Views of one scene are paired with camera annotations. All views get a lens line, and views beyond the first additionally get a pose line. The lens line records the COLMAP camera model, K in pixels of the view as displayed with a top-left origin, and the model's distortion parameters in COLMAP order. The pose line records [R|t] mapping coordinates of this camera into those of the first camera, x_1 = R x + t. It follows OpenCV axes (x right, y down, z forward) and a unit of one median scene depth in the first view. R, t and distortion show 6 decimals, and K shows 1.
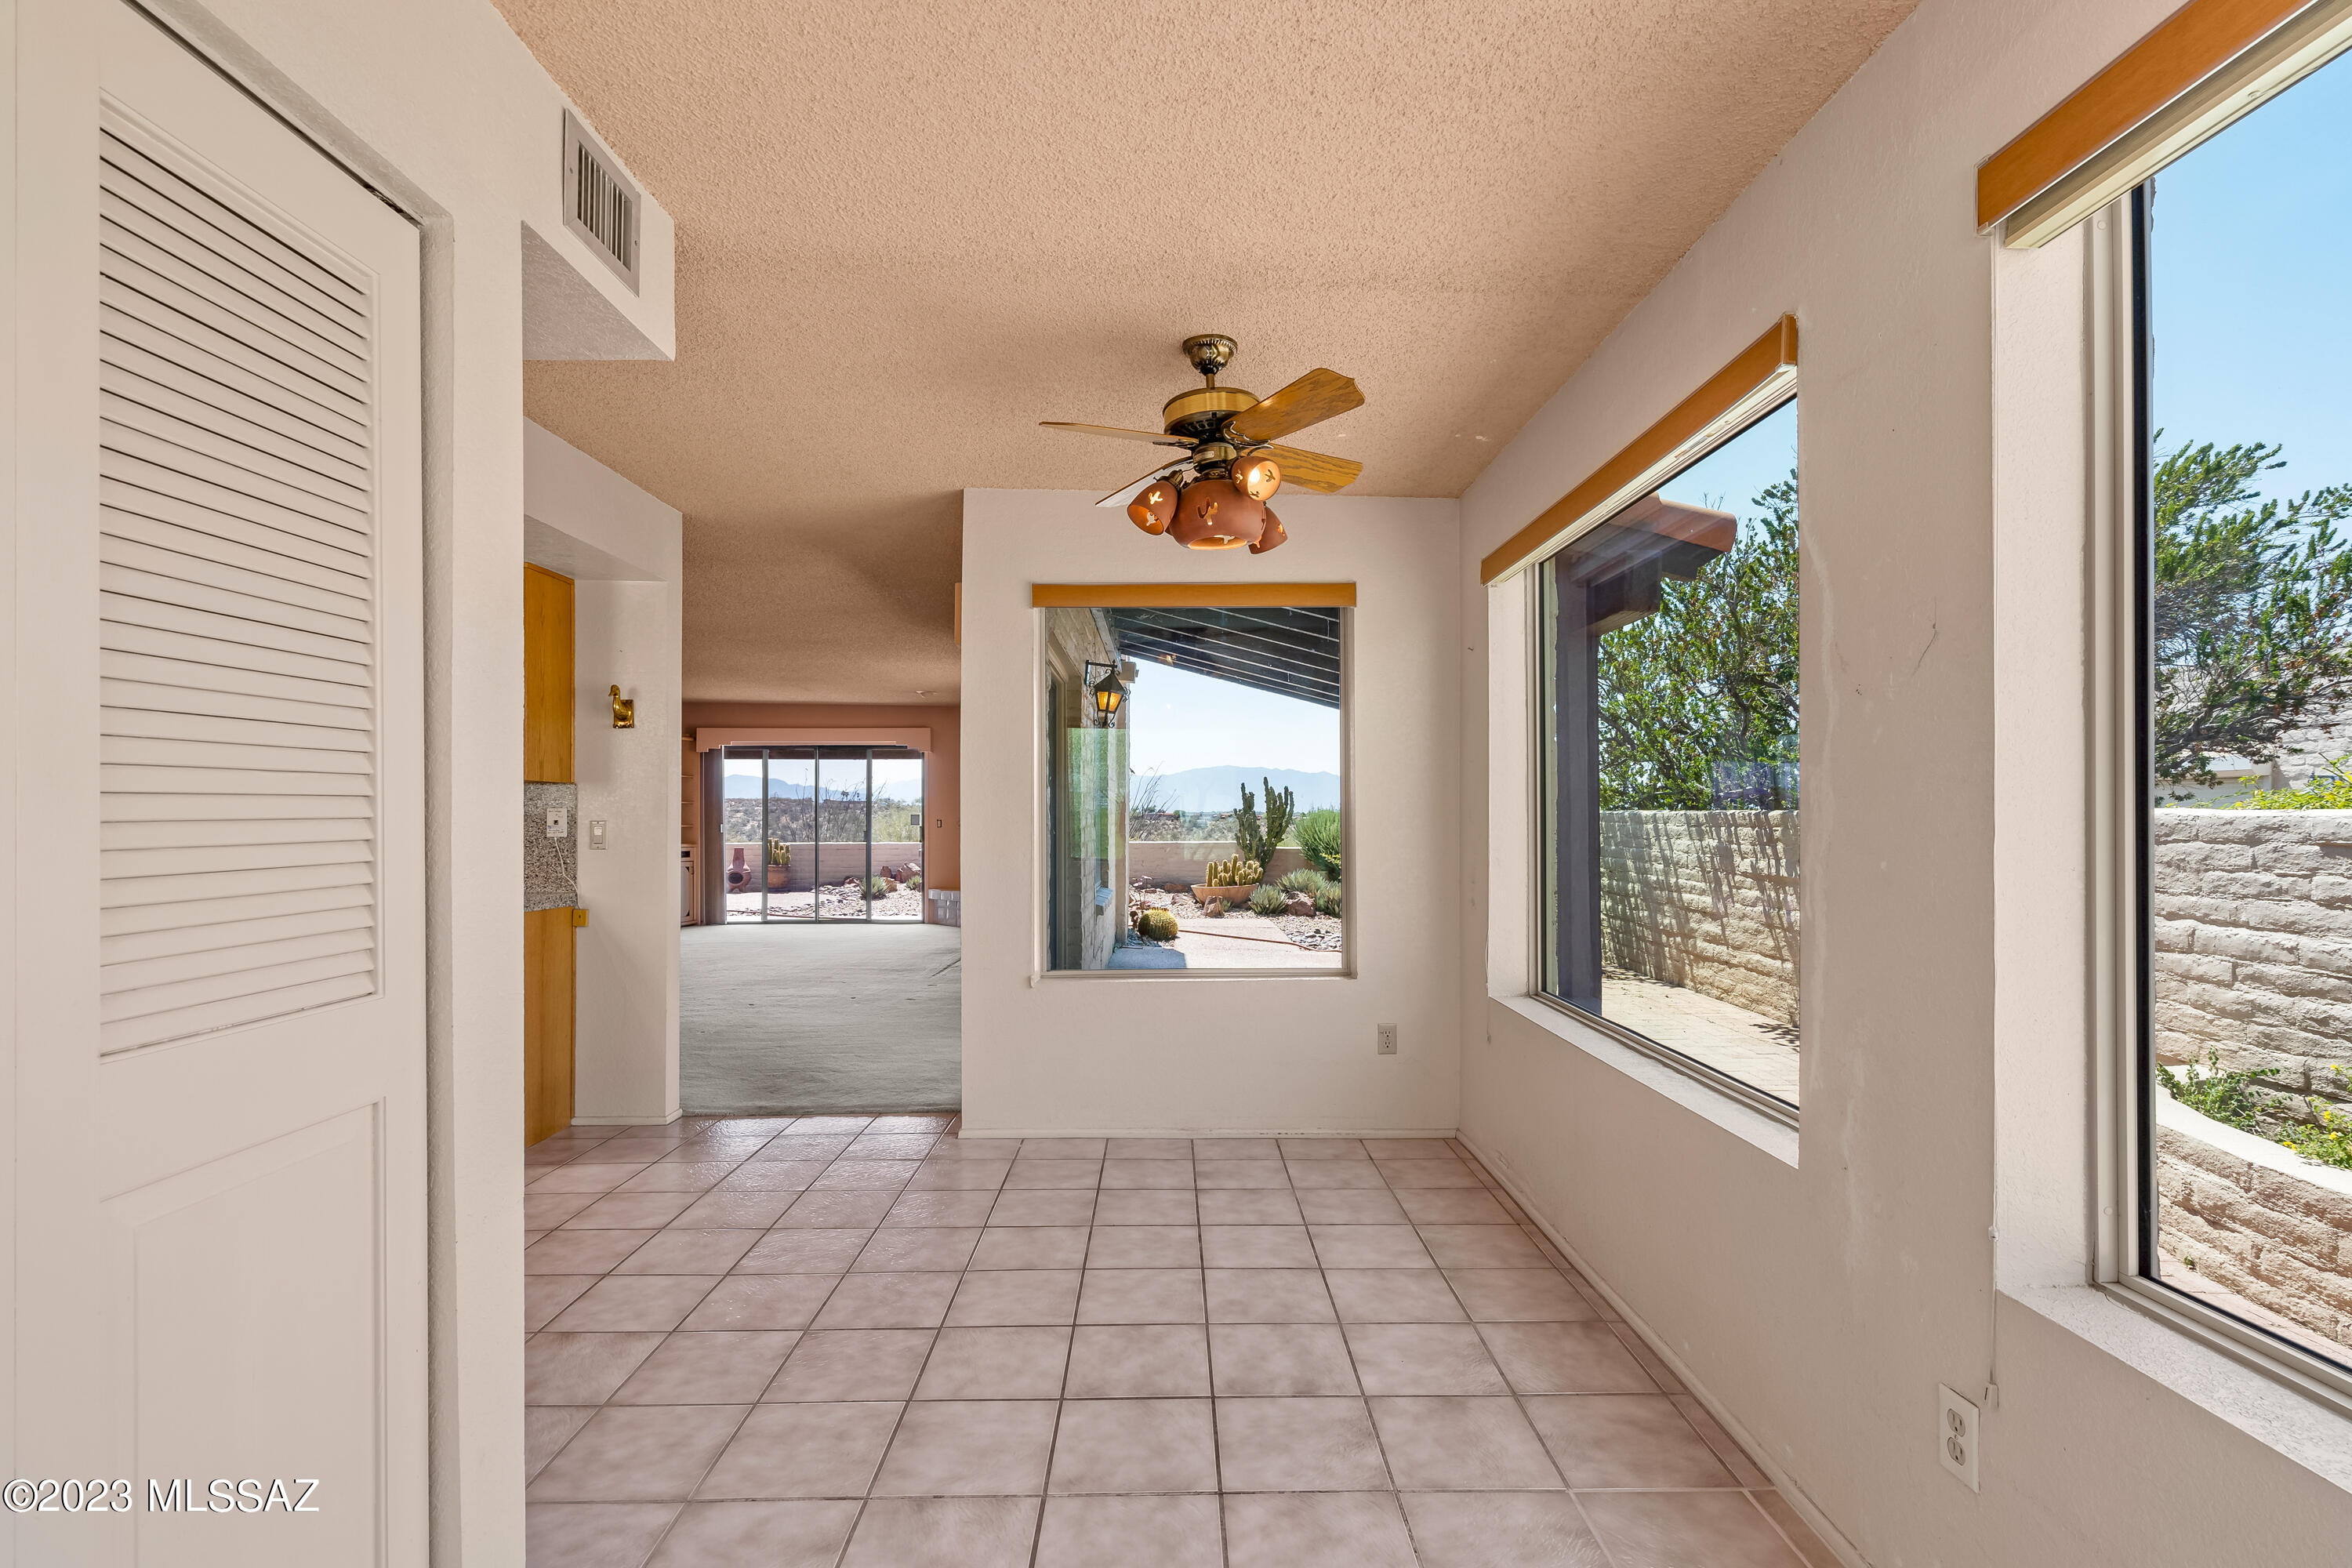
lens RADIAL K [[1098.8, 0, 1206.2], [0, 1098.8, 812.4], [0, 0, 1]] dist [0.038241, 0.000222]
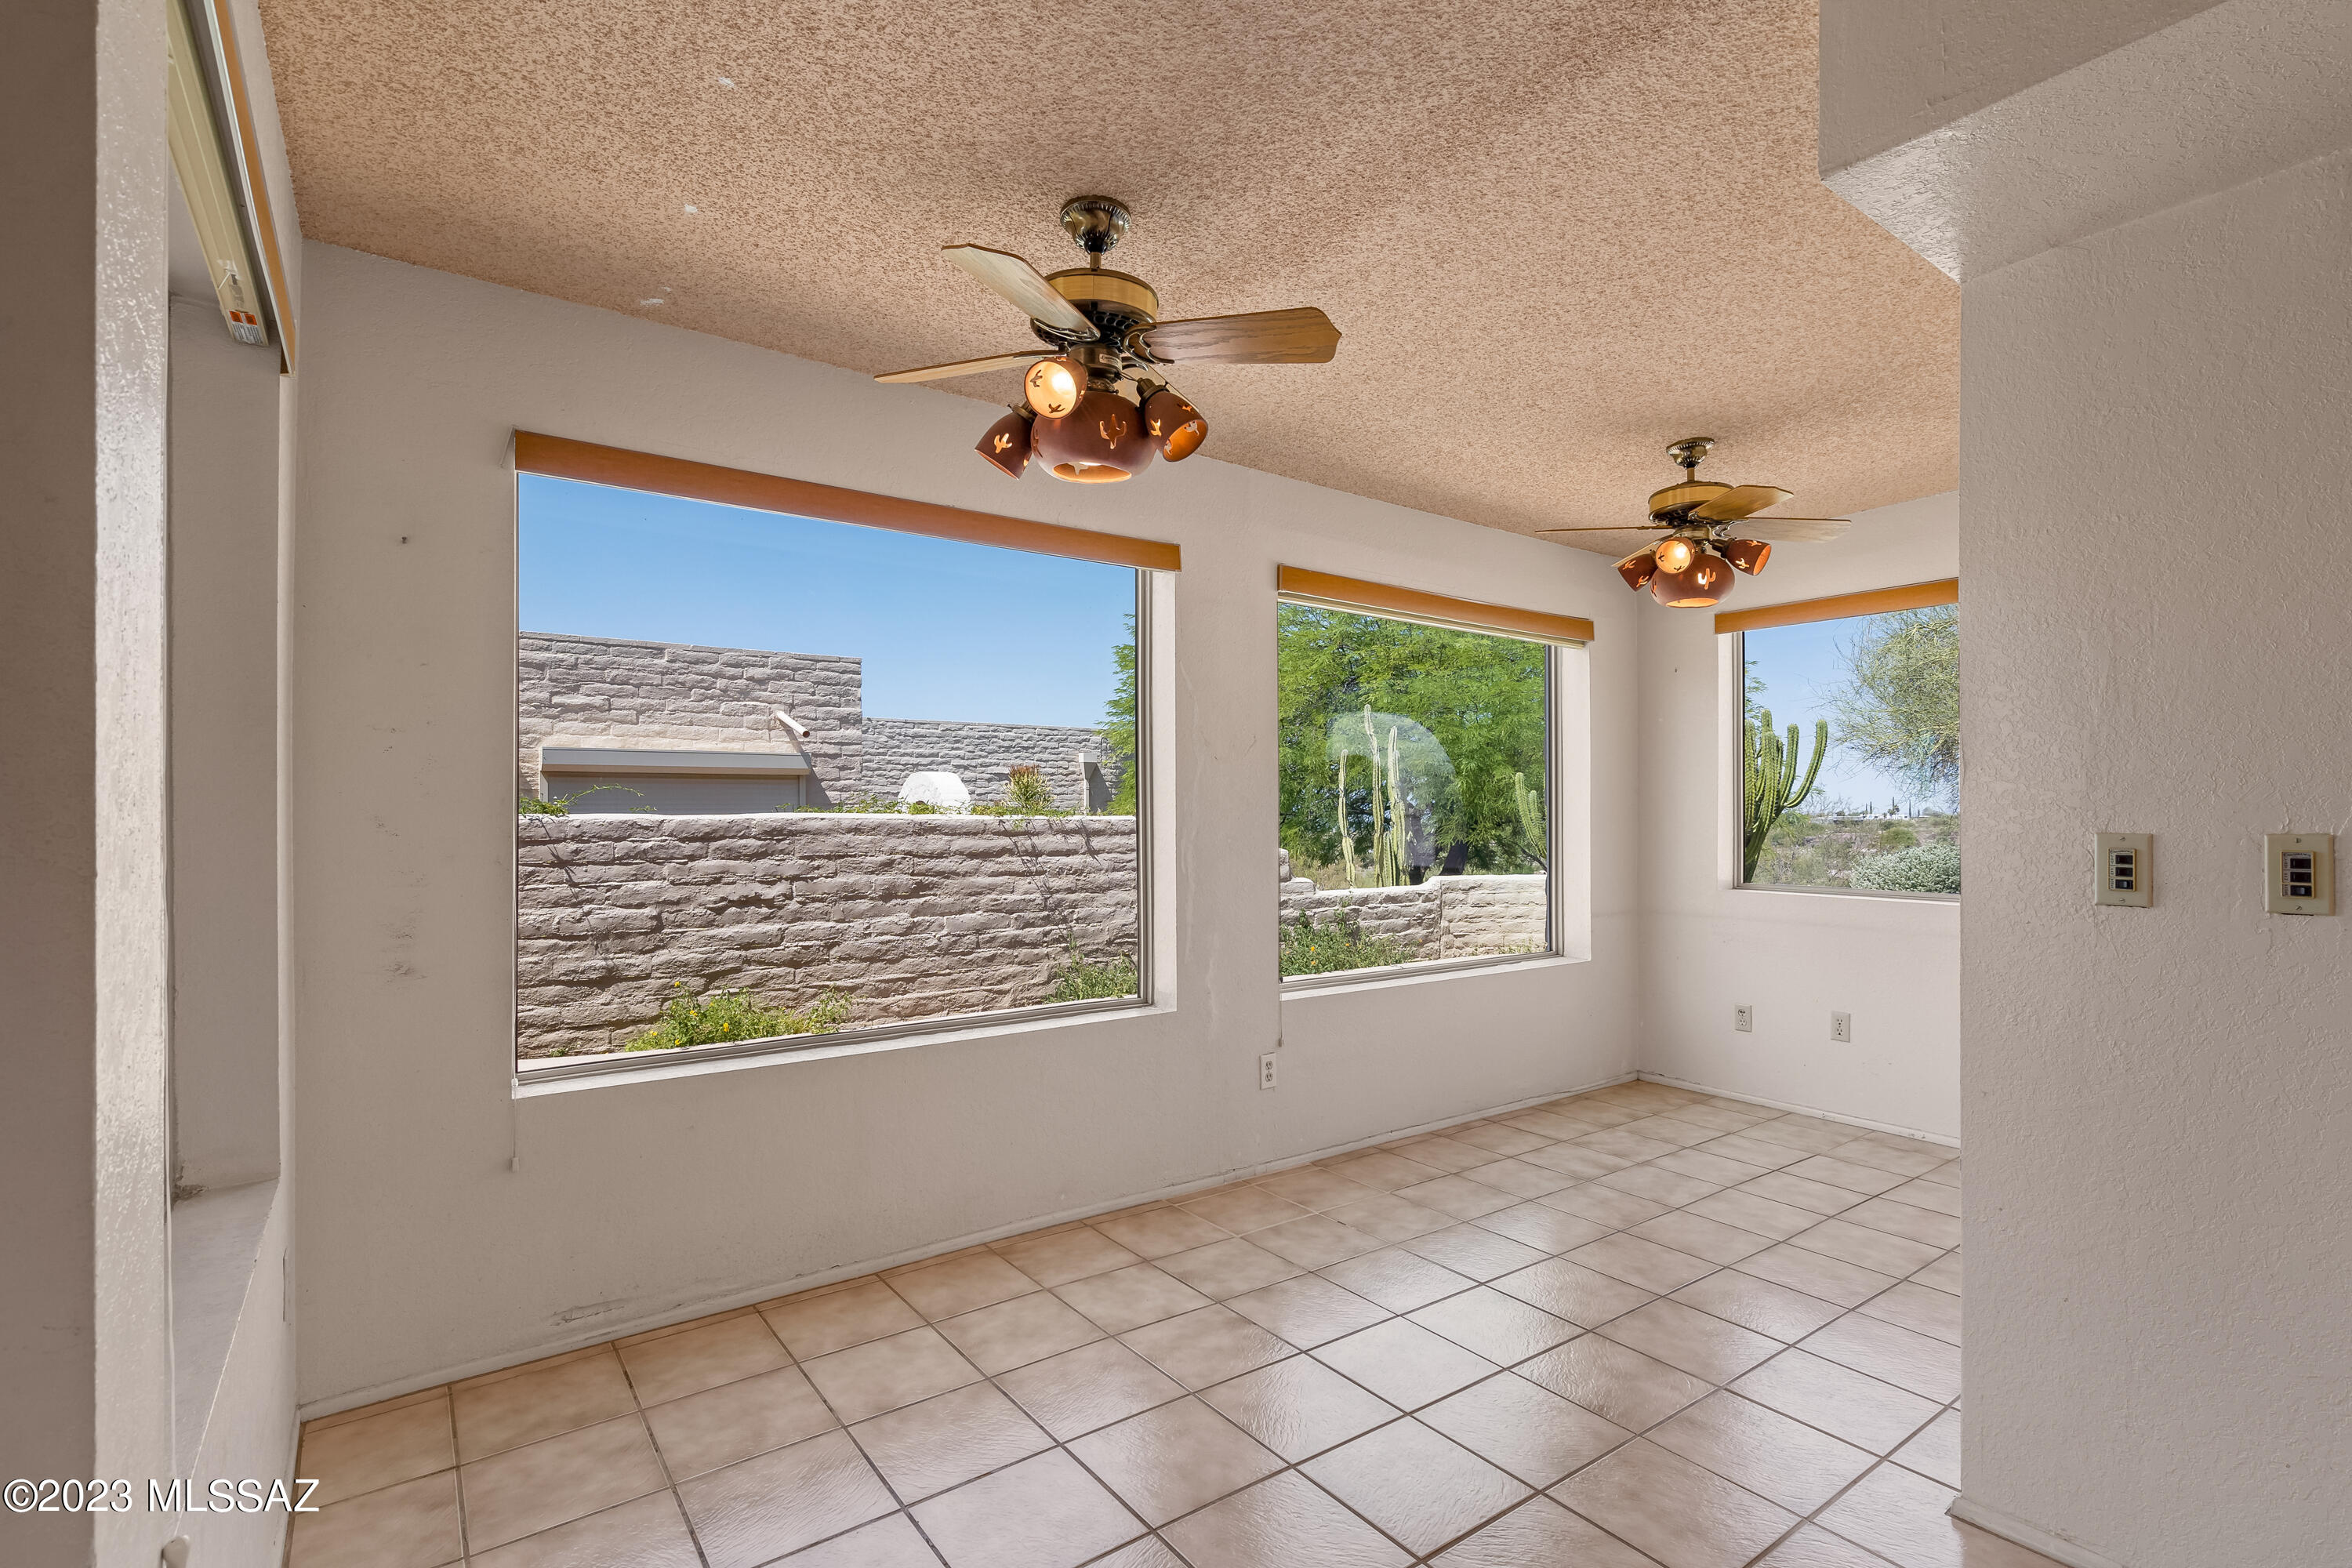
lens RADIAL K [[1099.1, 0, 1185.2], [0, 1099.1, 832.4], [0, 0, 1]] dist [-0.004874, 0.000142]
pose [[-0.562194, -0.009934, 0.826946, -0.489959], [0.002131, 0.999907, 0.013461, 0.002680], [-0.827003, 0.009330, -0.562121, 1.021991]]
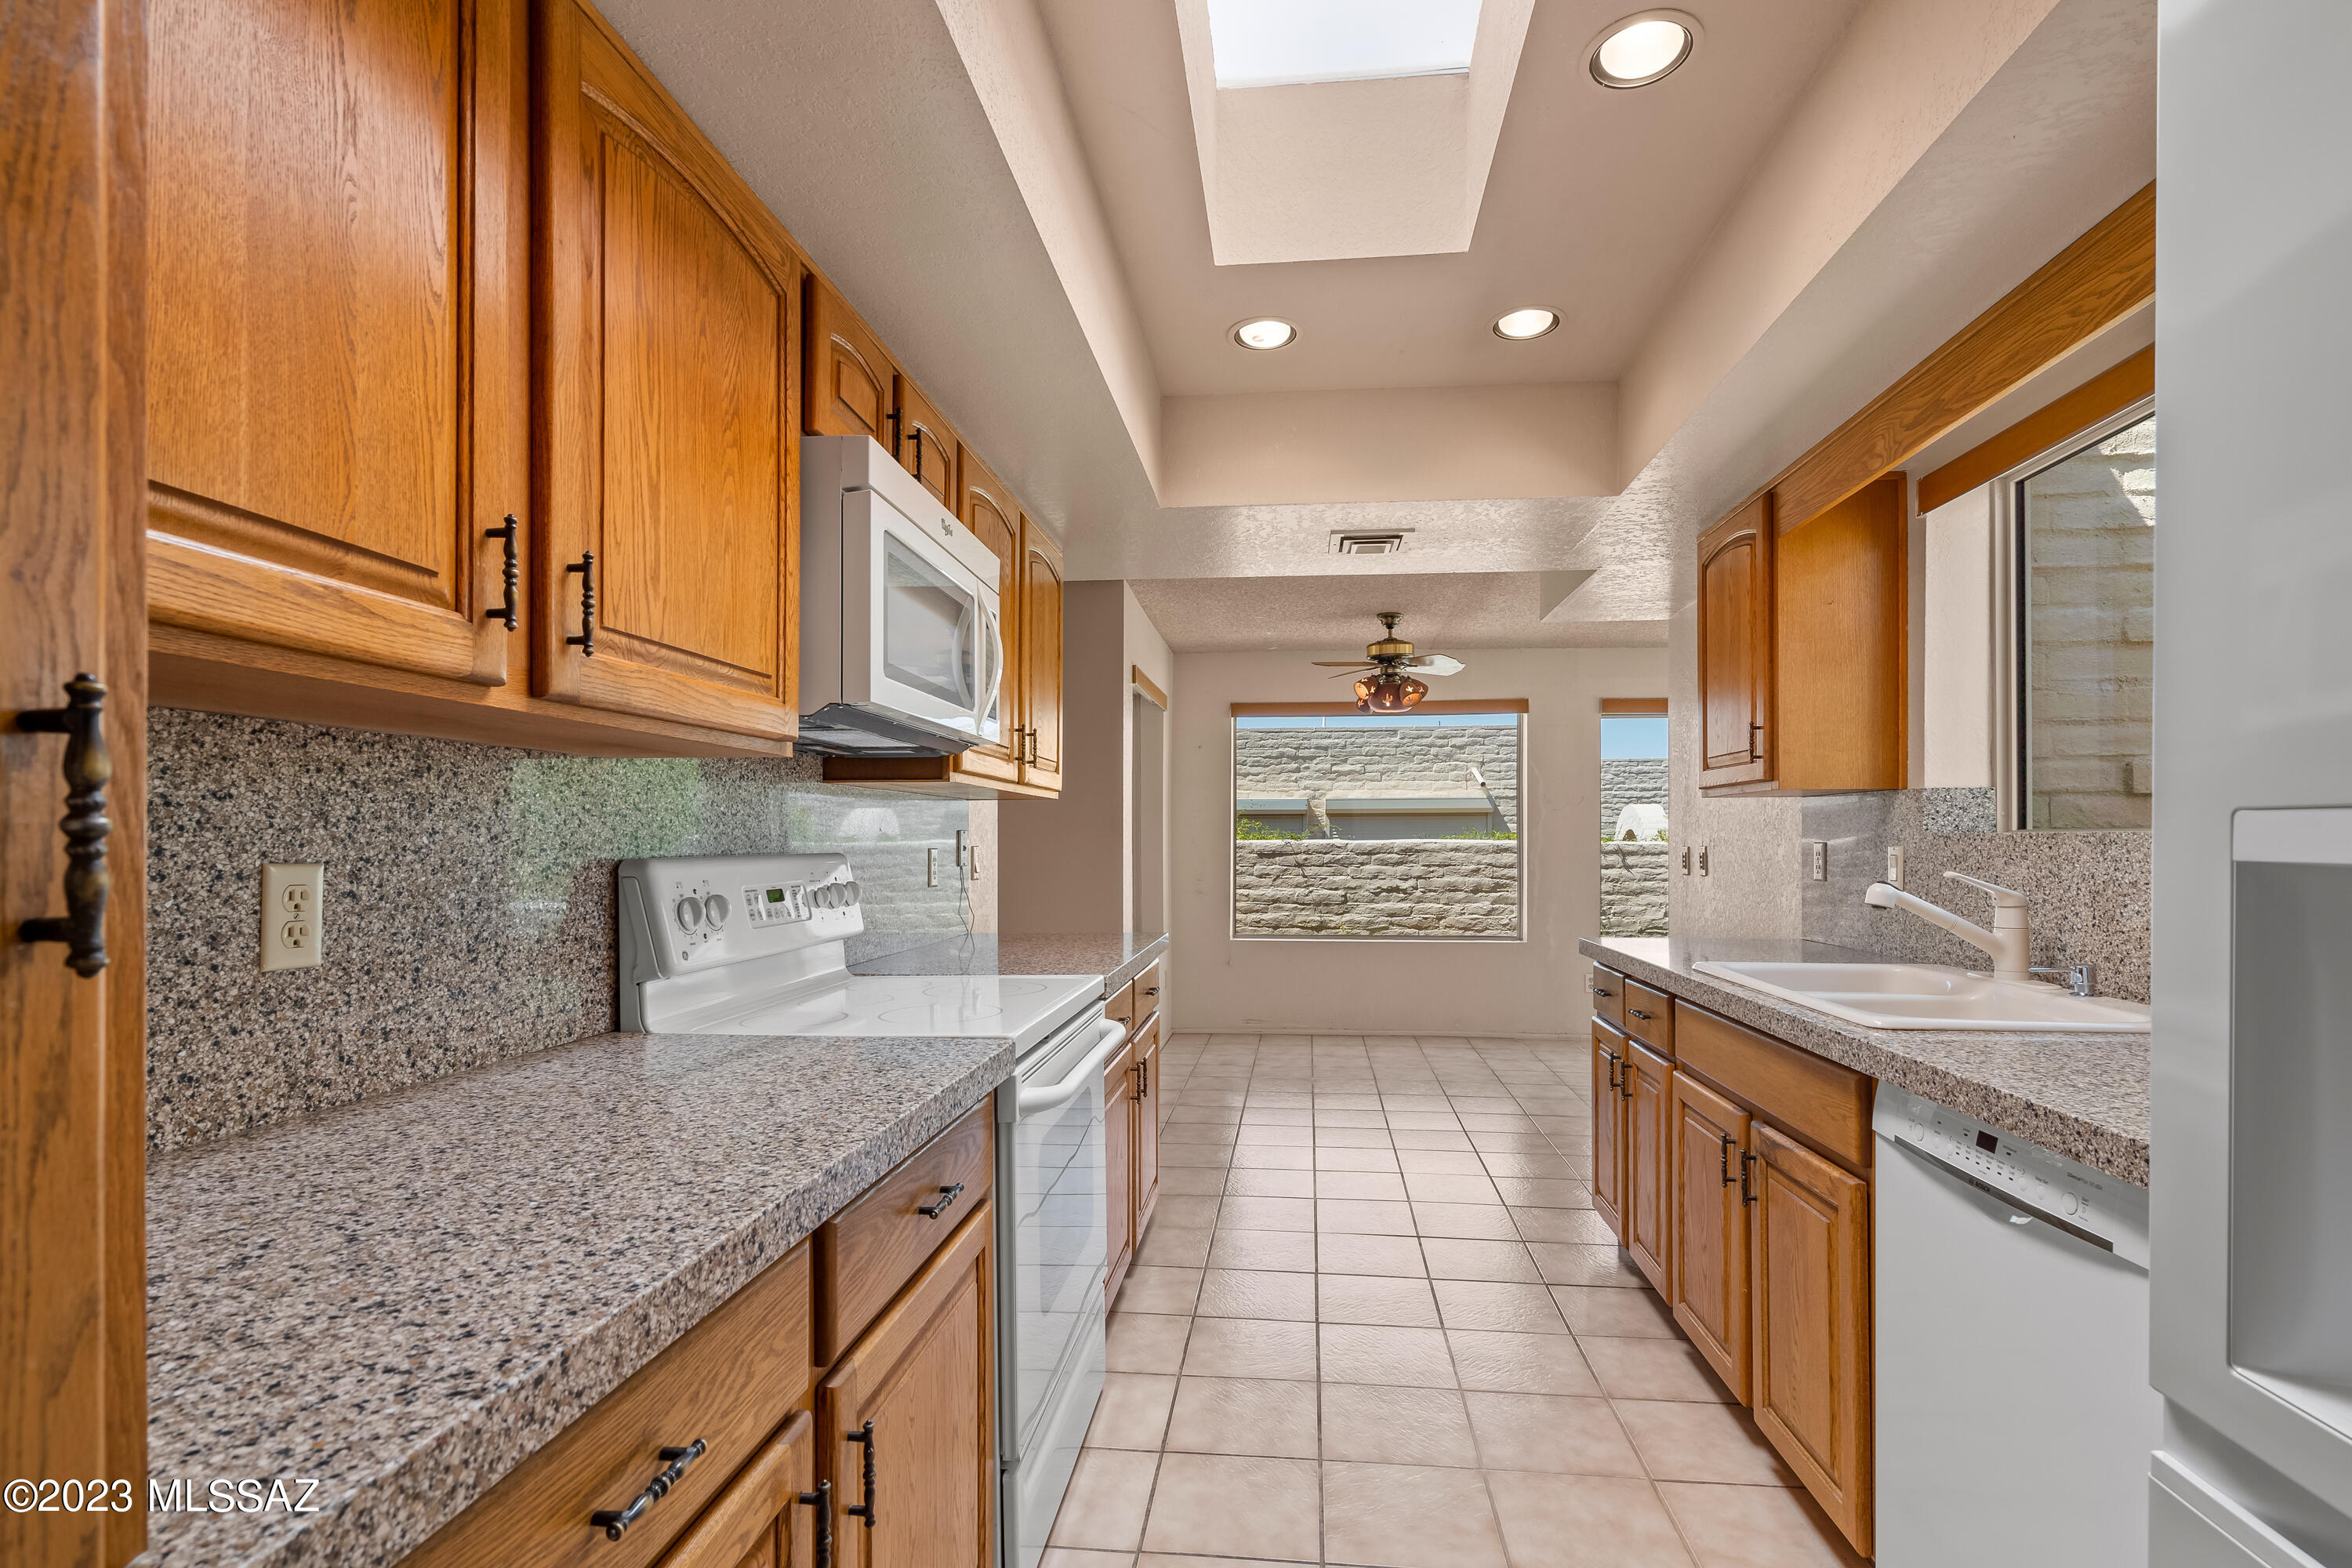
lens RADIAL K [[1099.1, 0, 1185.2], [0, 1099.1, 832.4], [0, 0, 1]] dist [-0.004874, 0.000142]
pose [[0.133923, 0.010615, 0.990935, -1.519523], [-0.001535, 0.999944, -0.010504, 0.006718], [-0.990991, -0.000114, 0.133932, 0.827438]]
